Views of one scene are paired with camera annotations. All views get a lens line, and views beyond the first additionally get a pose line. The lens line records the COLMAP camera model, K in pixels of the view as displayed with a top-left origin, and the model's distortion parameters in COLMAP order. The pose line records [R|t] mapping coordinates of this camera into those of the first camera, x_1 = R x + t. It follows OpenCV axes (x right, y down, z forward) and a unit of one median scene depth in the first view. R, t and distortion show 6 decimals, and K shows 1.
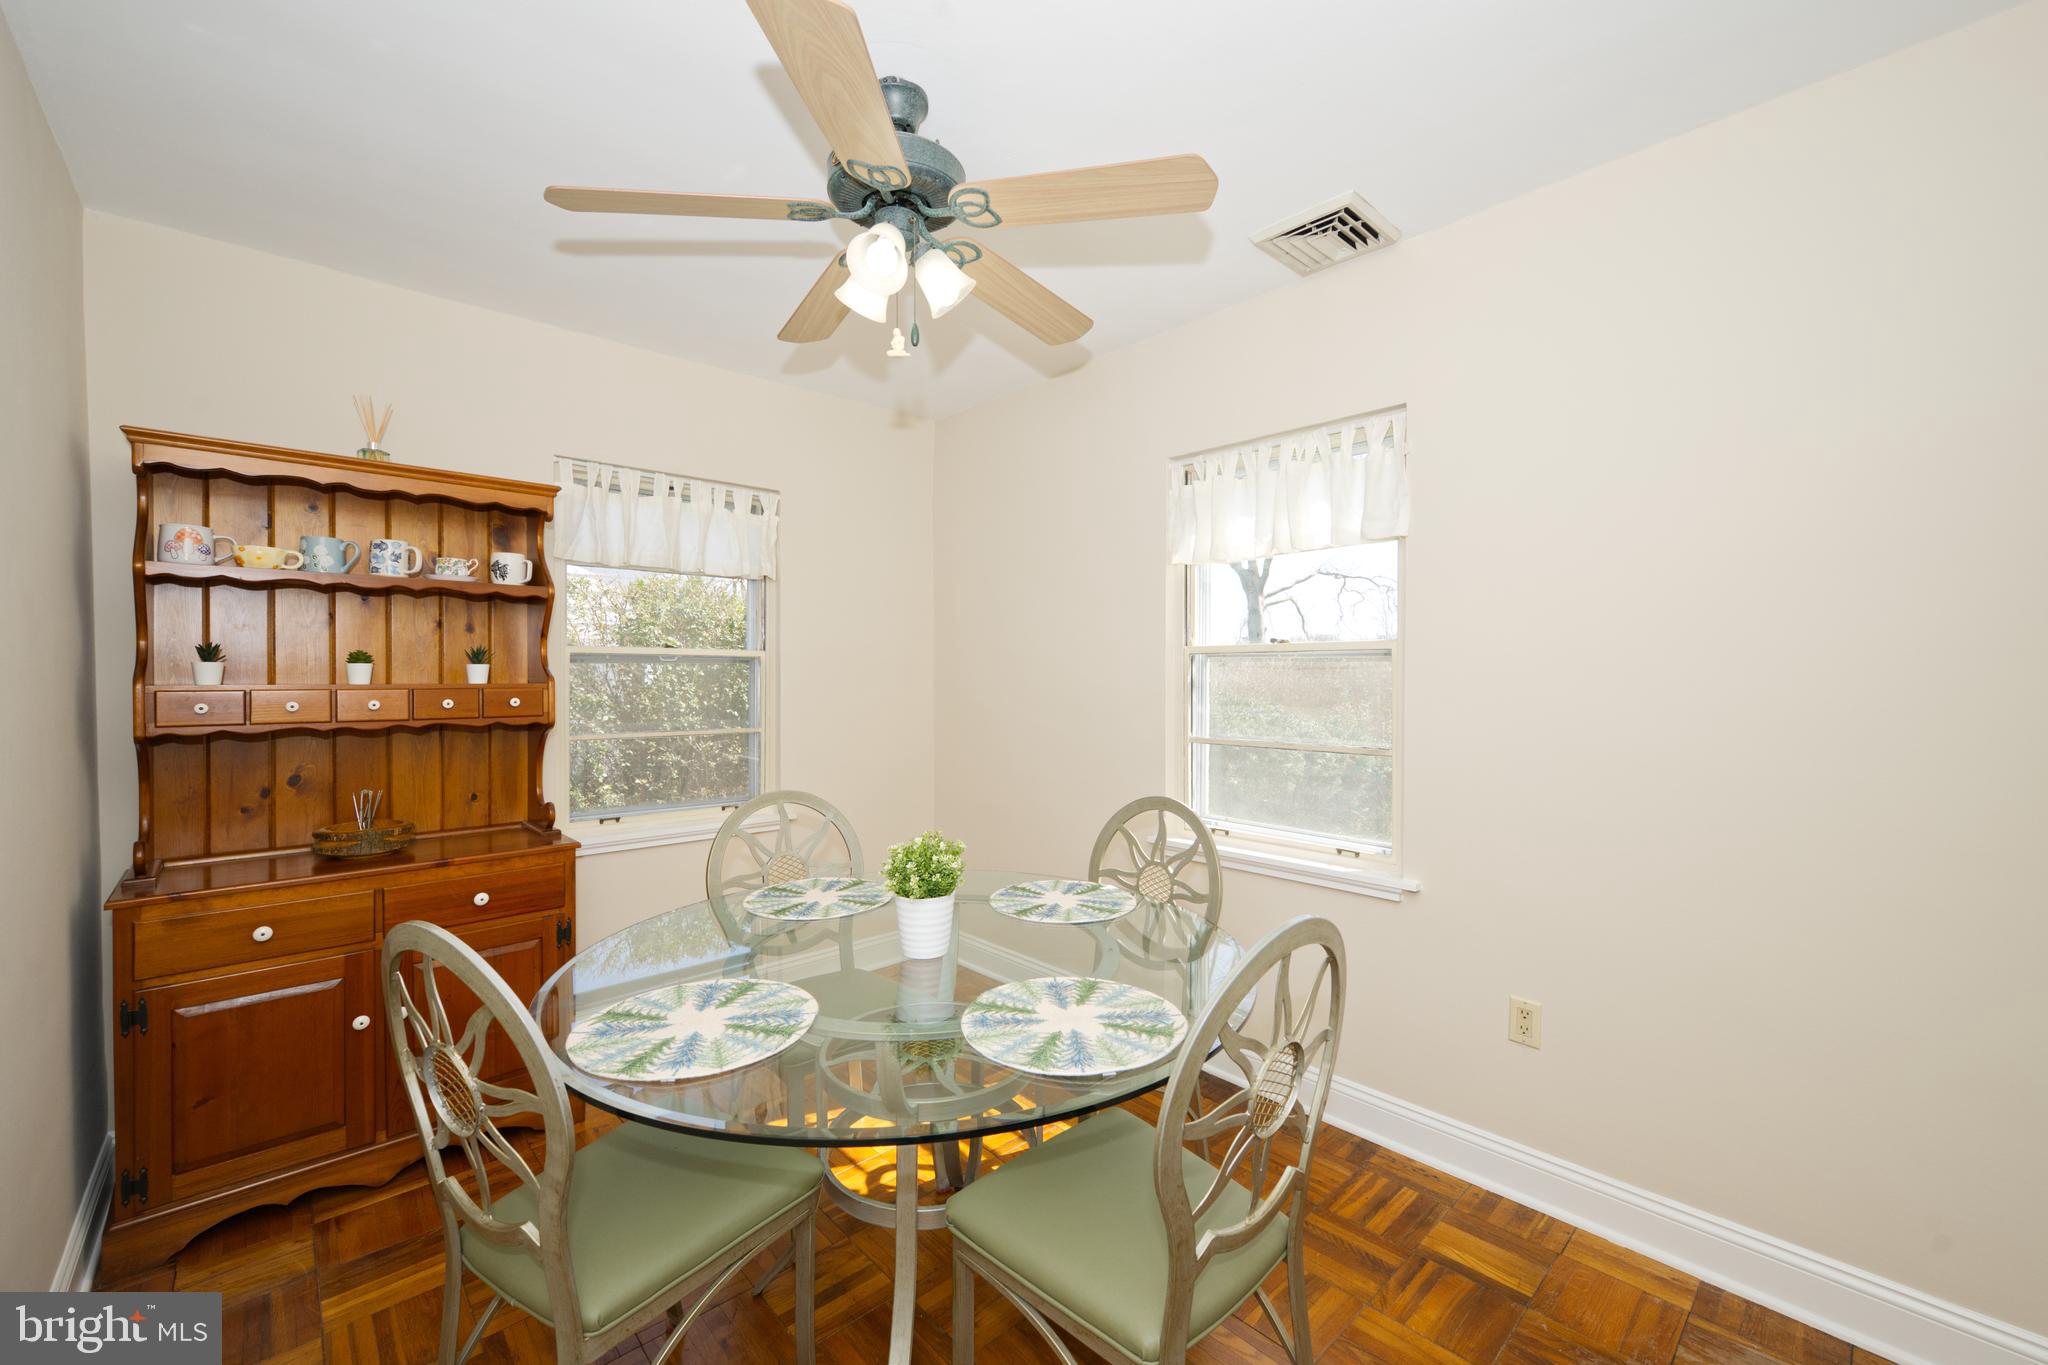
lens RADIAL K [[822.7, 0, 1027.1], [0, 822.7, 684.3], [0, 0, 1]] dist [0.010100, -0.000078]
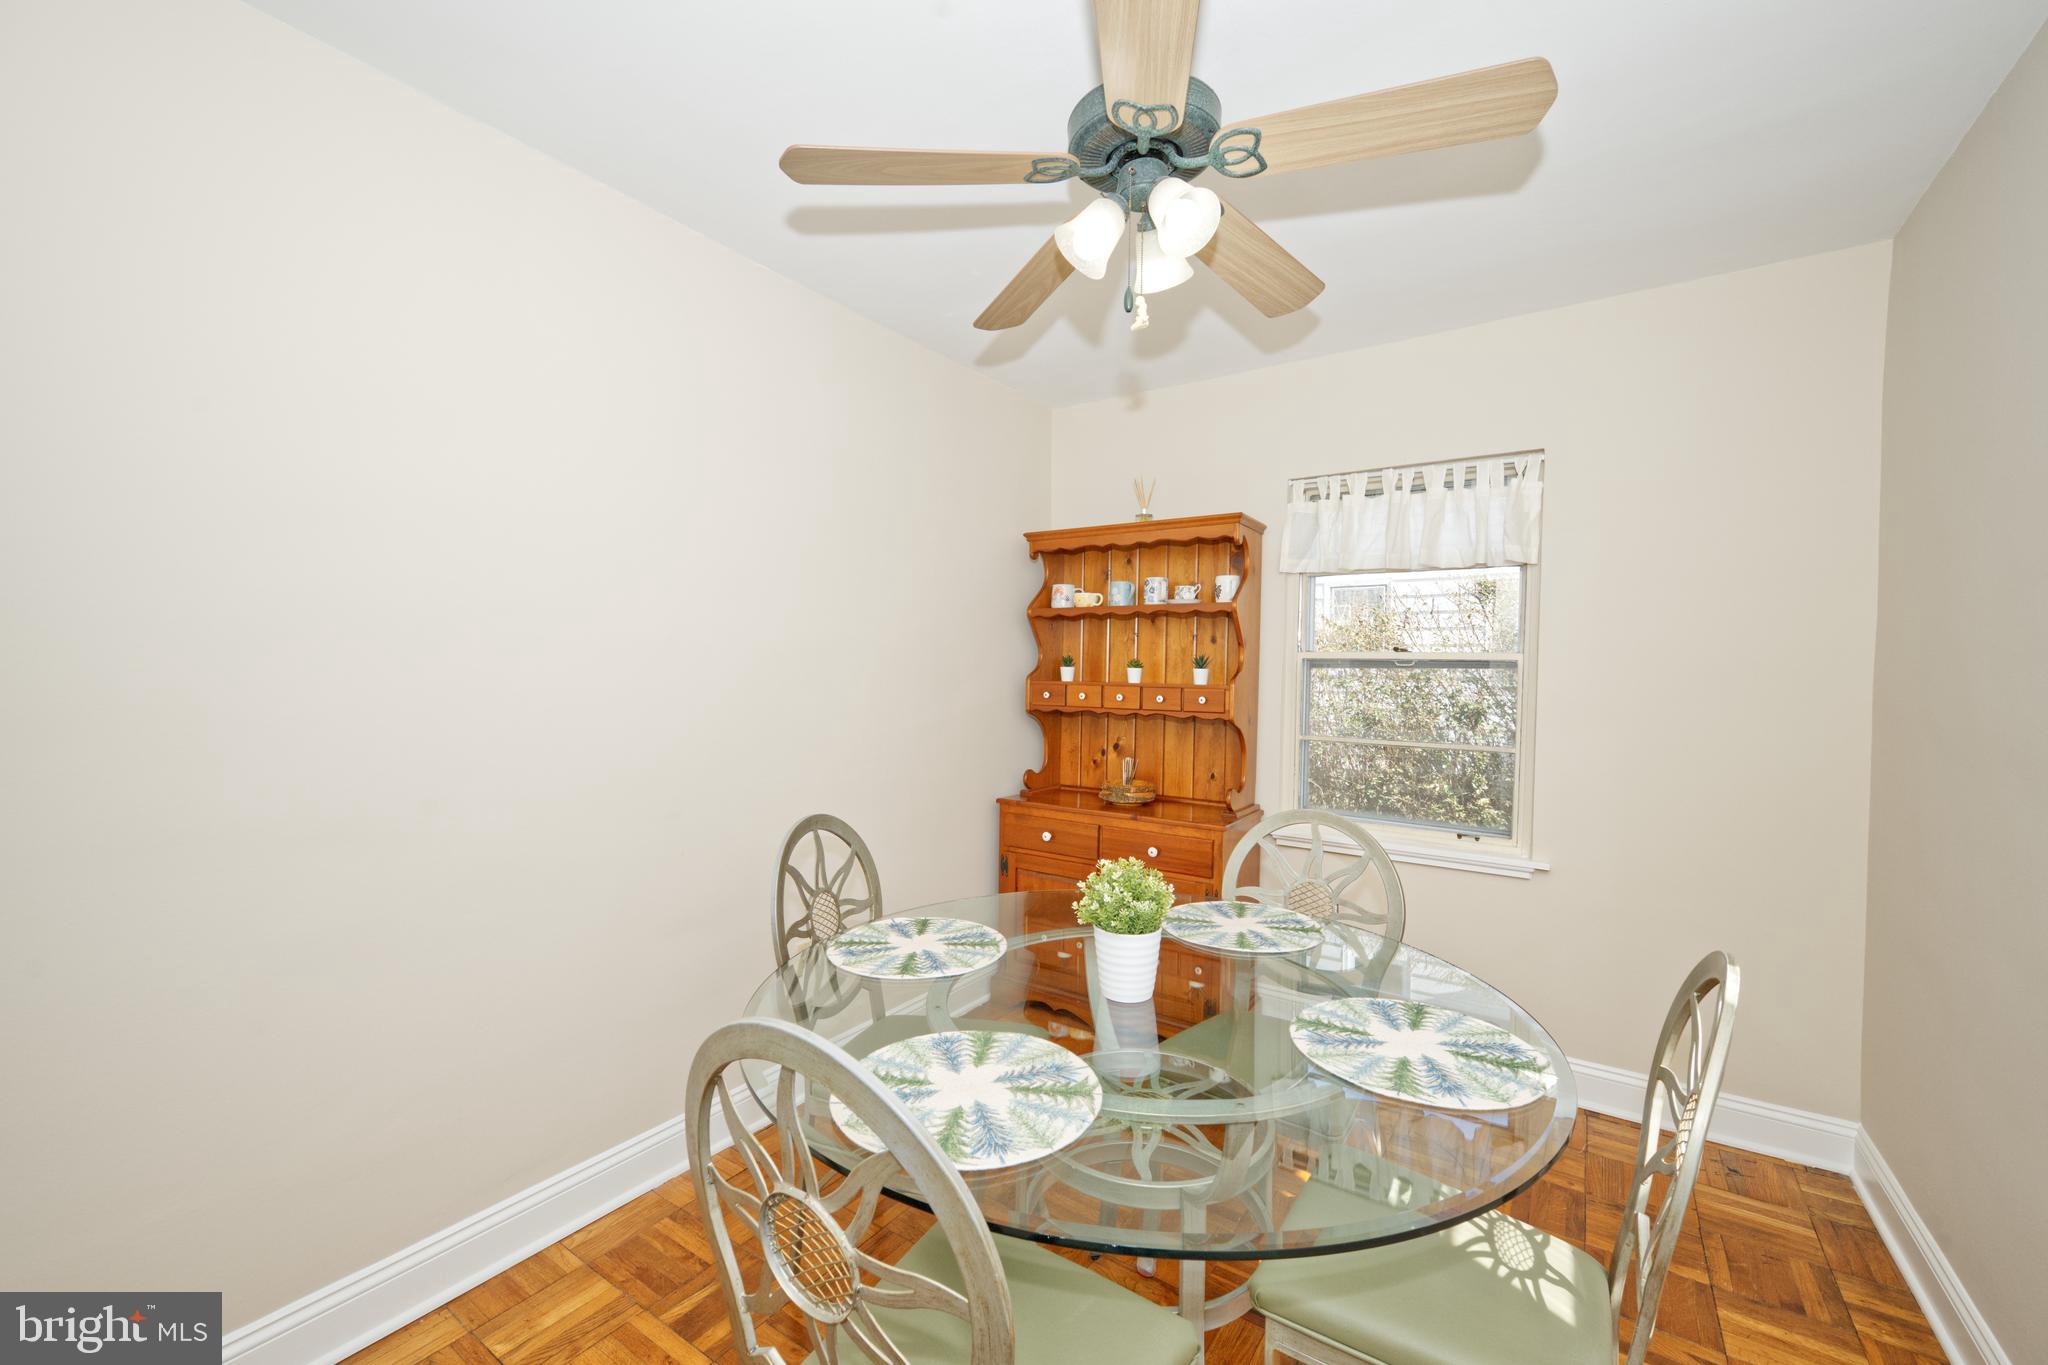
lens RADIAL K [[822.7, 0, 1027.1], [0, 822.7, 684.3], [0, 0, 1]] dist [0.010100, -0.000078]
pose [[0.229715, 0.019685, -0.973059, 0.577006], [-0.028361, 0.999506, 0.013525, -0.012123], [0.972845, 0.024490, 0.230160, 0.561812]]
